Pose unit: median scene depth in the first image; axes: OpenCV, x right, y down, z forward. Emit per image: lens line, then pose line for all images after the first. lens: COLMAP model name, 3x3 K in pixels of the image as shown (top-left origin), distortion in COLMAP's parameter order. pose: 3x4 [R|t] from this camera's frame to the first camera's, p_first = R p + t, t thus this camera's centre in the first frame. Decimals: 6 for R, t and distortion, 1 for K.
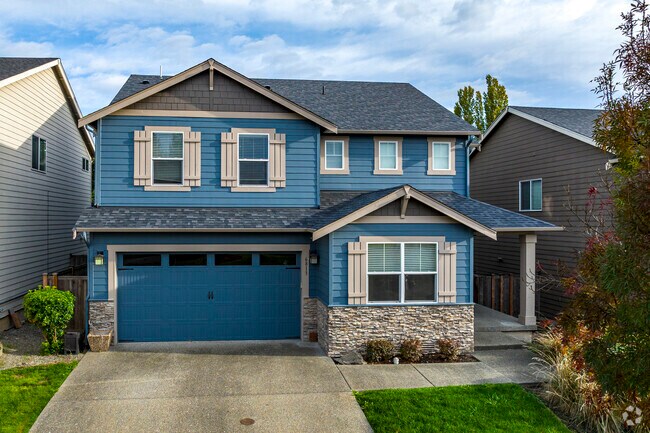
lens RADIAL K [[418.1, 0, 325.0], [0, 418.1, 216.5], [0, 0, 1]] dist [-0.001329, -0.001717]
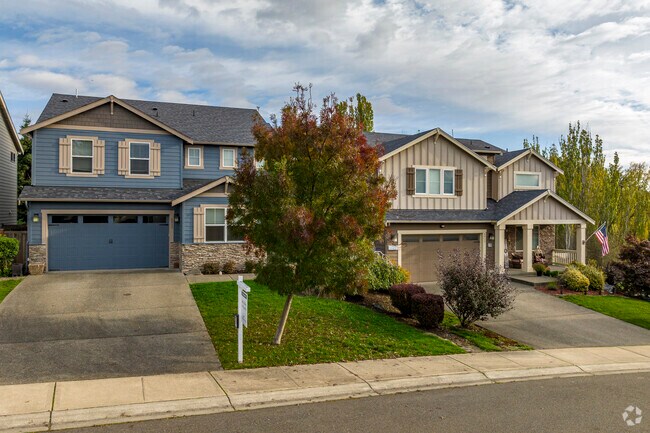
lens RADIAL K [[418.1, 0, 325.0], [0, 418.1, 216.5], [0, 0, 1]] dist [-0.001329, -0.001717]
pose [[0.984897, 0.004796, 0.173075, 0.266855], [-0.006012, 0.999961, 0.006499, 0.076889], [-0.173037, -0.007441, 0.984887, -0.749269]]
